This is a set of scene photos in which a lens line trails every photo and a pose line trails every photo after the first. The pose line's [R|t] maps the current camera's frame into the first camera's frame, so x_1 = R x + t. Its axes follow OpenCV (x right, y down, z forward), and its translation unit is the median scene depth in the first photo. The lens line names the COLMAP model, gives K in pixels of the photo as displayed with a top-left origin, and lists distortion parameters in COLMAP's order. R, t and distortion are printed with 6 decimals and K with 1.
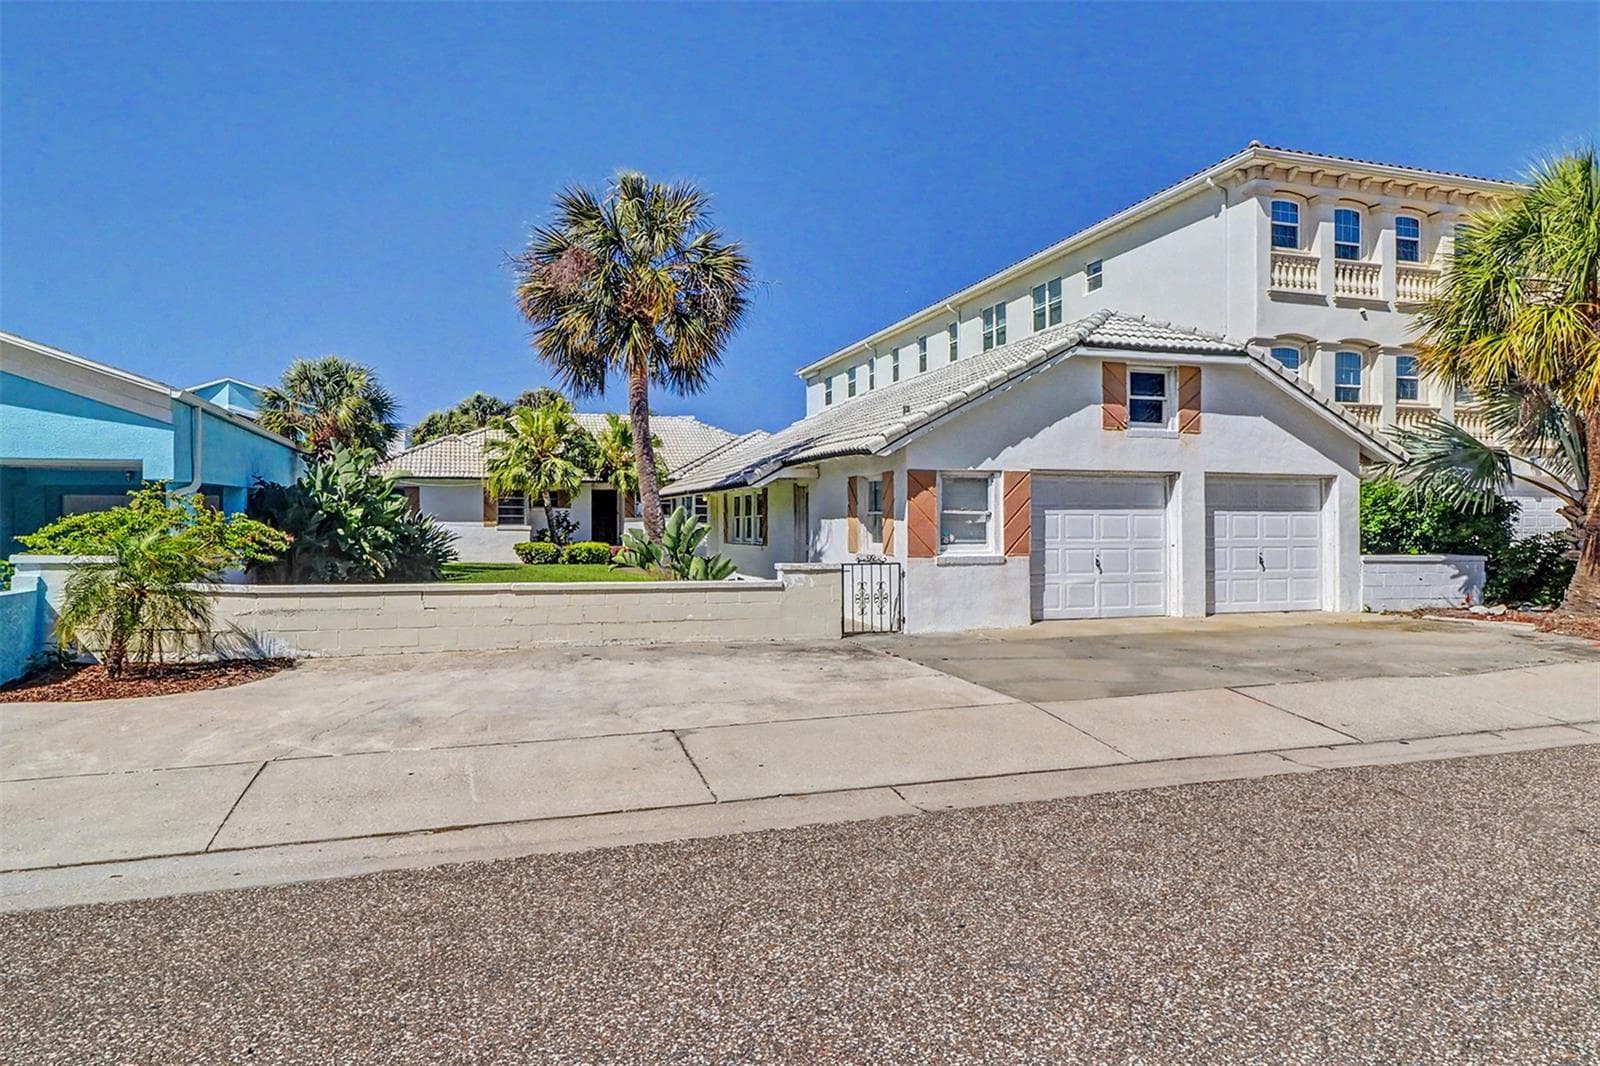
lens RADIAL K [[964.4, 0, 801.3], [0, 964.4, 524.5], [0, 0, 1]] dist [0.000591, 0.001000]
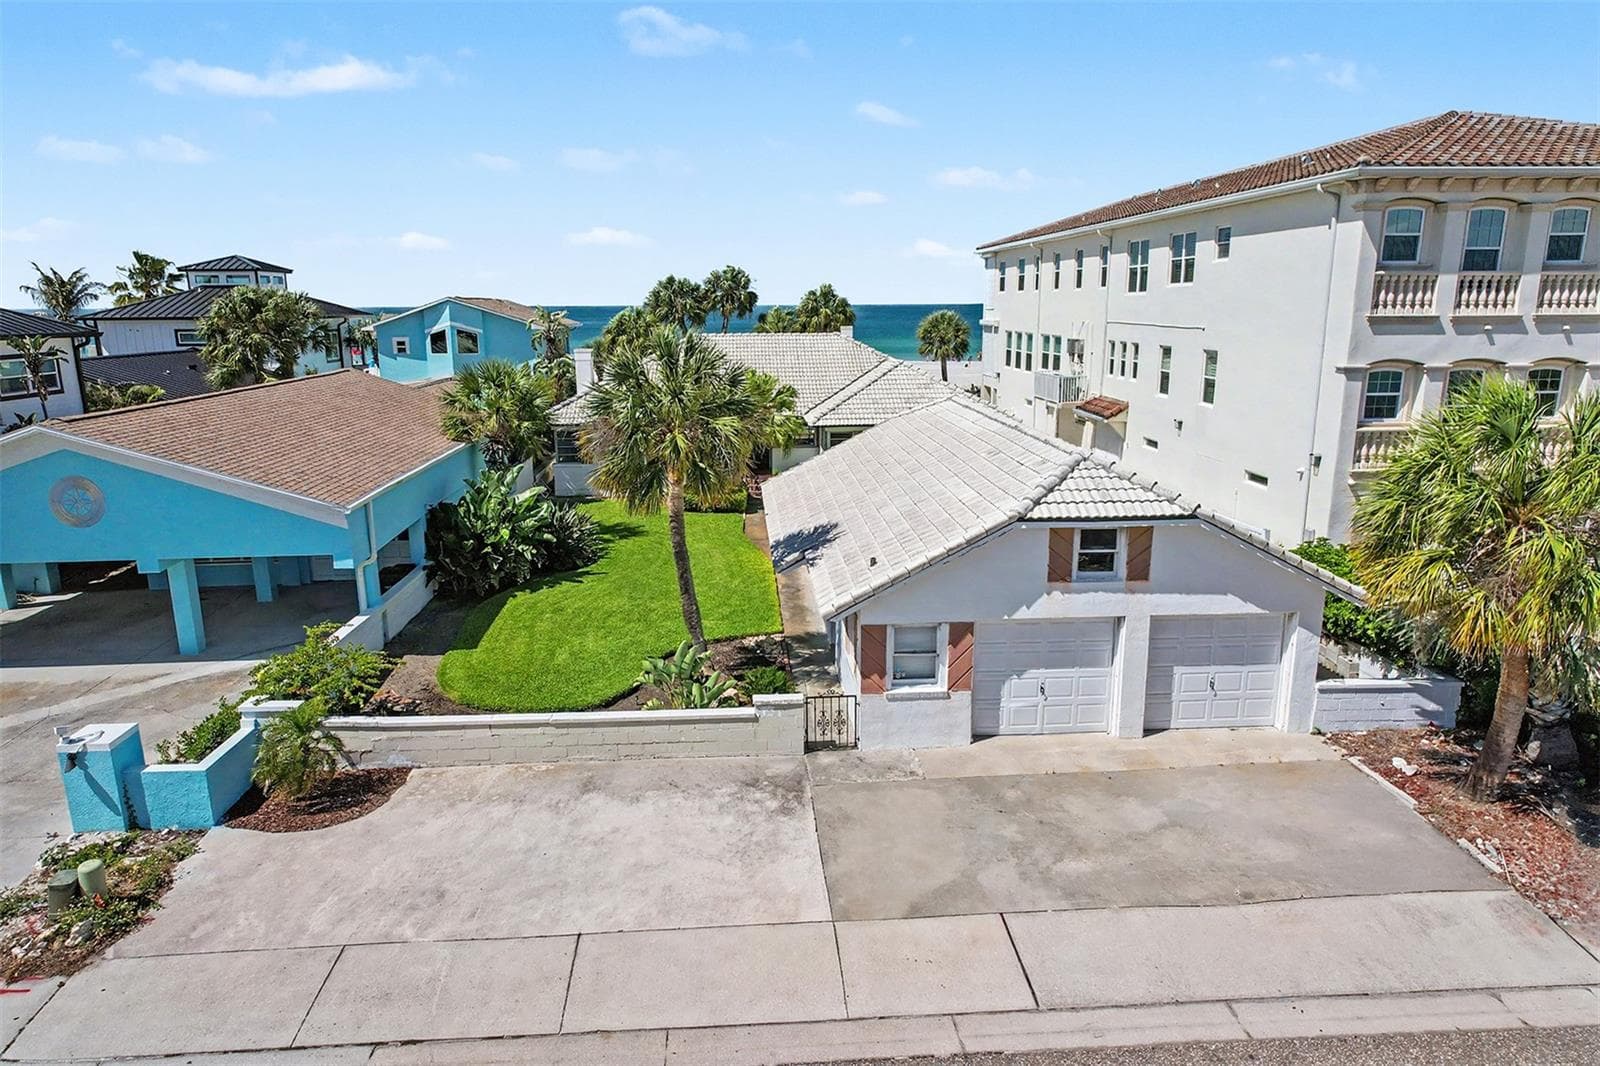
lens RADIAL K [[985.4, 0, 800.0], [0, 985.4, 533.0], [0, 0, 1]] dist [0.002162, 0.000863]
pose [[0.968948, 0.045875, -0.242973, 0.148486], [0.010199, 0.974387, 0.224646, -0.201858], [0.247055, -0.220148, 0.943662, -0.074014]]
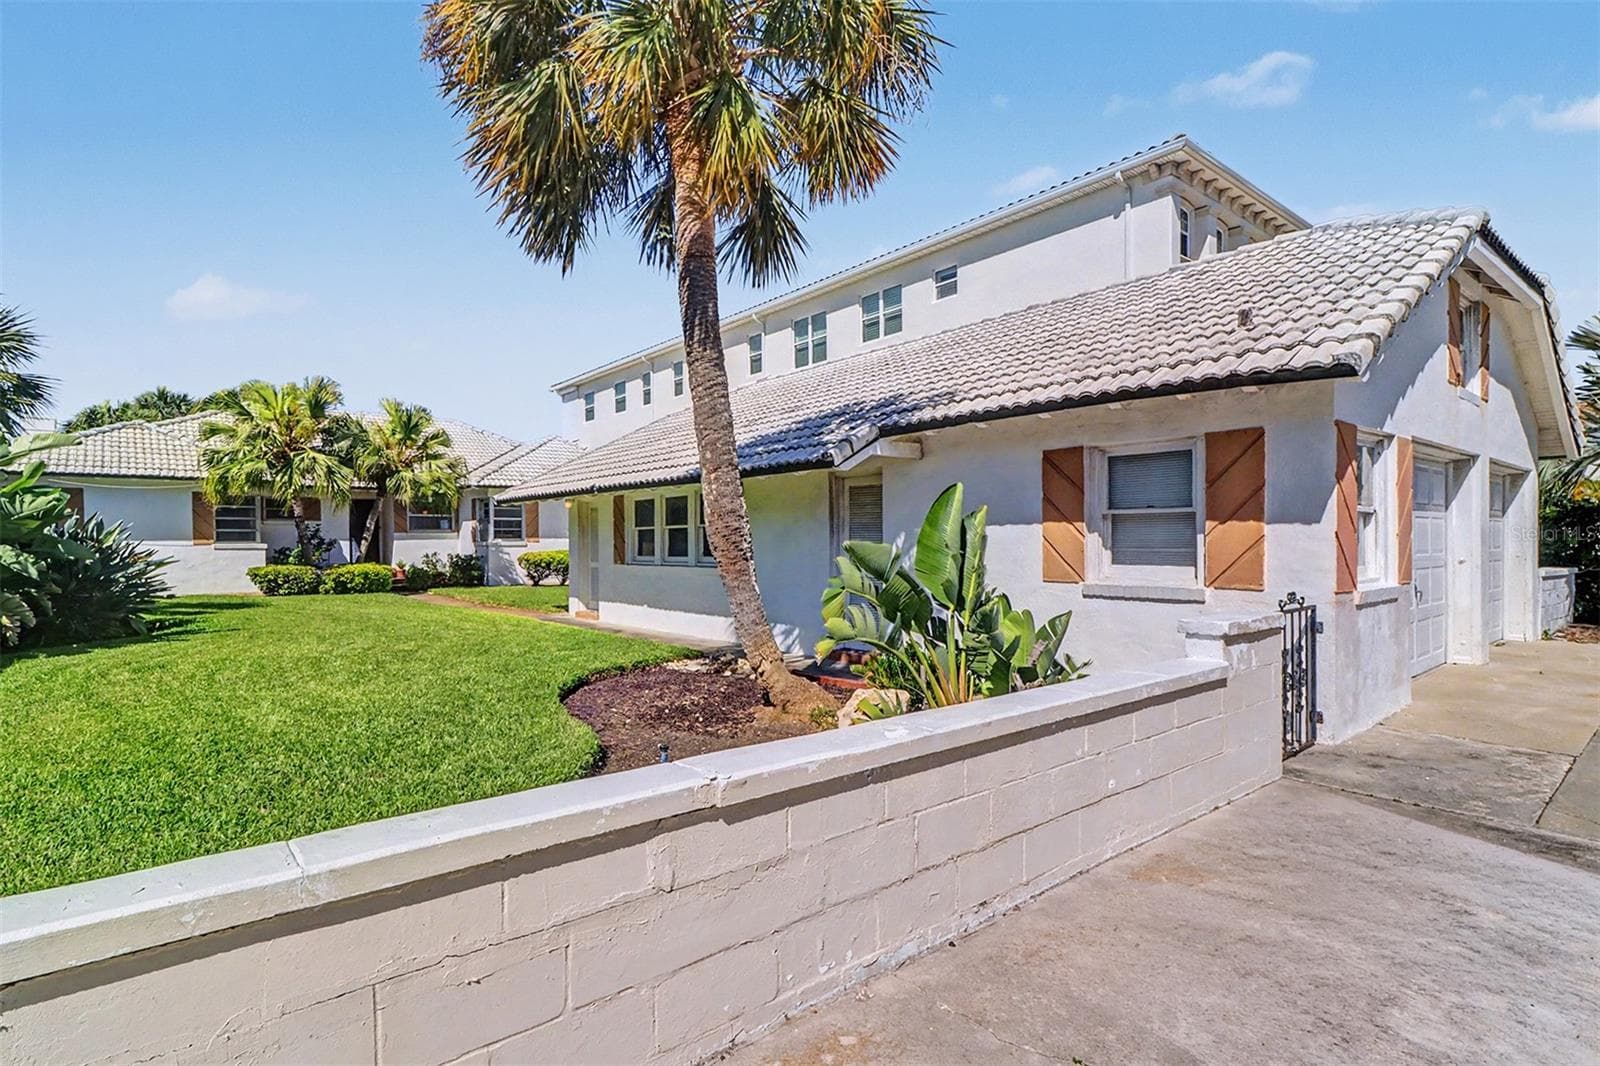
lens RADIAL K [[781.2, 0, 775.2], [0, 781.2, 550.1], [0, 0, 1]] dist [0.003951, 0.000510]
pose [[0.936760, -0.009201, 0.349852, -0.134967], [0.005558, 0.999919, 0.011416, 0.001990], [-0.349929, -0.008749, 0.936735, 0.315843]]
